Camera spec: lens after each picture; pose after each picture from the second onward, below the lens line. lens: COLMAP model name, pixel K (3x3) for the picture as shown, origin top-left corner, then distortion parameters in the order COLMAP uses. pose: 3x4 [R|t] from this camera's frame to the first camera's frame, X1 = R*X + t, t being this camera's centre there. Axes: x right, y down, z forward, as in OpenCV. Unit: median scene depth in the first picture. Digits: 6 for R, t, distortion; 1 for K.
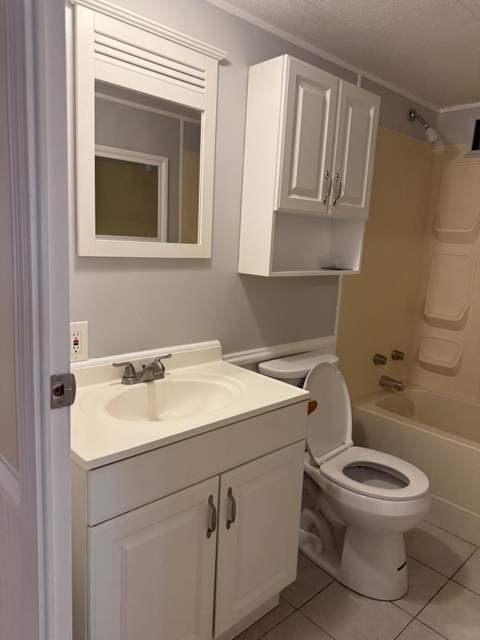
lens RADIAL K [[467.2, 0, 240.0], [0, 467.2, 320.0], [0, 0, 1]] dist [0.084008, -0.162297]
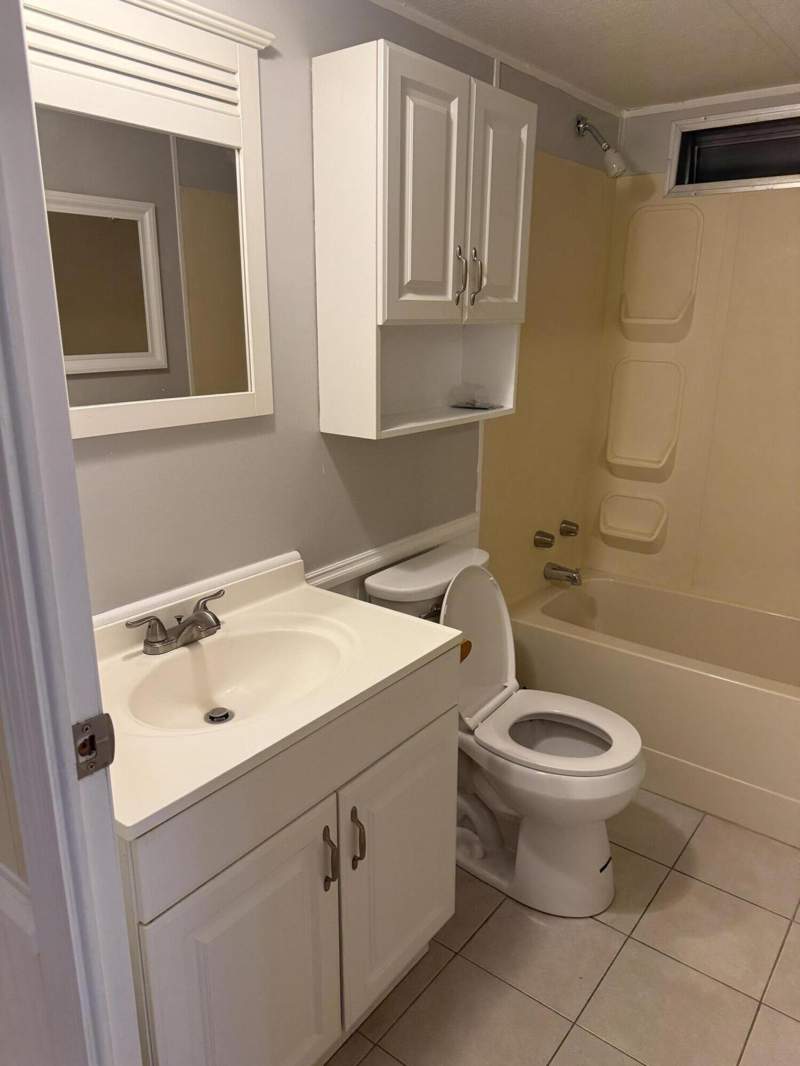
lens RADIAL K [[778.1, 0, 400.0], [0, 778.1, 533.0], [0, 0, 1]] dist [0.084008, -0.162297]
pose [[0.983894, -0.088292, 0.155424, -0.069002], [0.067512, 0.988646, 0.134247, -0.102532], [-0.165512, -0.121591, 0.978683, 0.021719]]
